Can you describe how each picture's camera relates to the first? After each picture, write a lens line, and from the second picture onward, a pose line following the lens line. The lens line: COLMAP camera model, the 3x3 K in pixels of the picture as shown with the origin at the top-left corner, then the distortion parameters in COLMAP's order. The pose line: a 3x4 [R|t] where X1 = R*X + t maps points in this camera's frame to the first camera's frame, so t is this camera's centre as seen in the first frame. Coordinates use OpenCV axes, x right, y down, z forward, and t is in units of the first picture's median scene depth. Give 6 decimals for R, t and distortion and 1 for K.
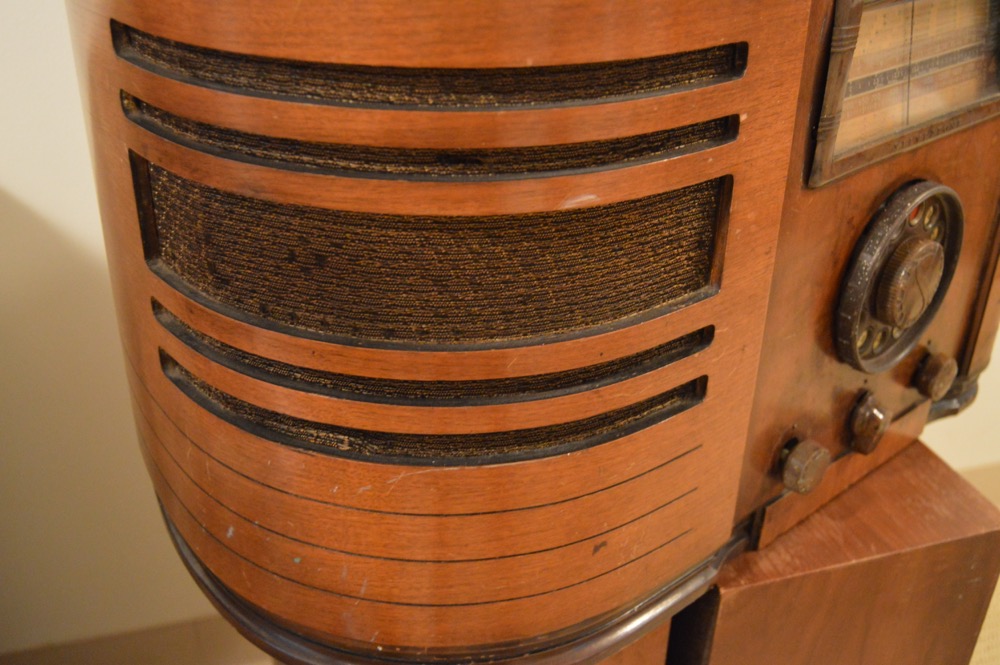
lens RADIAL K [[1095.5, 0, 500.0], [0, 1095.5, 332.5], [0, 0, 1]] dist [-0.084270, 0.039017]
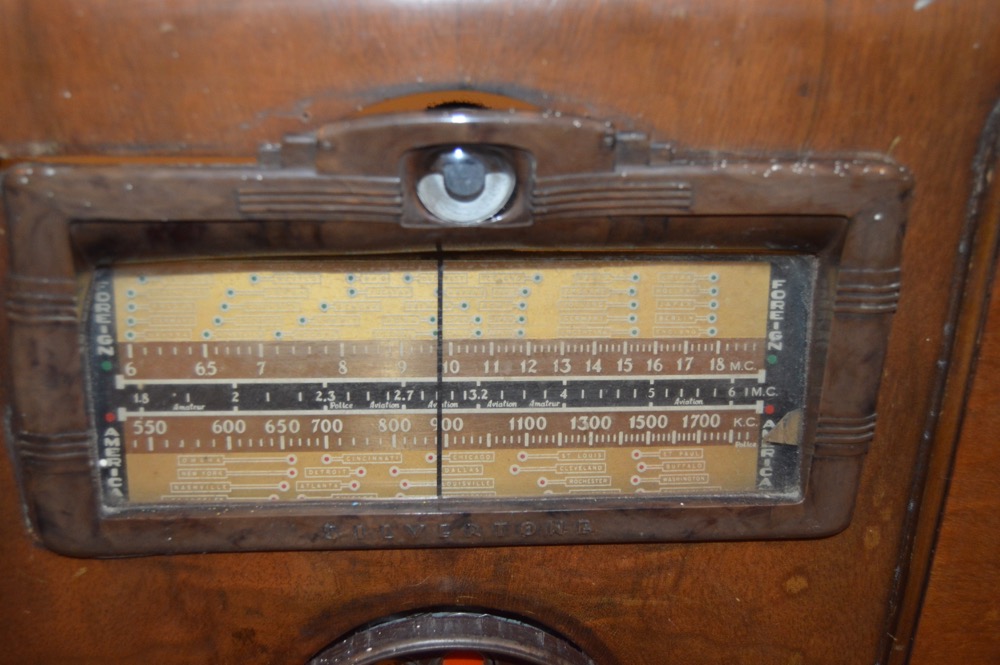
lens RADIAL K [[1095.5, 0, 500.0], [0, 1095.5, 332.5], [0, 0, 1]] dist [-0.084270, 0.039017]
pose [[0.802949, 0.227613, -0.550876, 0.820504], [-0.293877, 0.955250, -0.033657, -0.316227], [0.518564, 0.188915, 0.833908, 0.705389]]
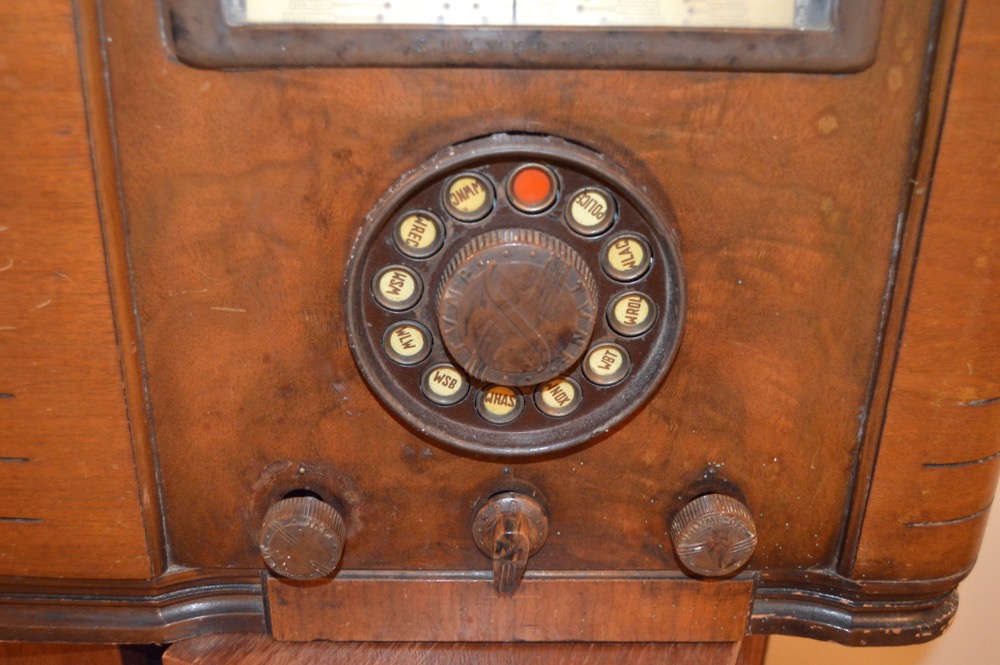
lens RADIAL K [[1095.5, 0, 500.0], [0, 1095.5, 332.5], [0, 0, 1]] dist [-0.084270, 0.039017]
pose [[0.770502, 0.269130, -0.577837, 0.932105], [-0.308942, 0.950583, 0.030787, -0.063610], [0.557568, 0.154797, 0.815571, 0.666687]]
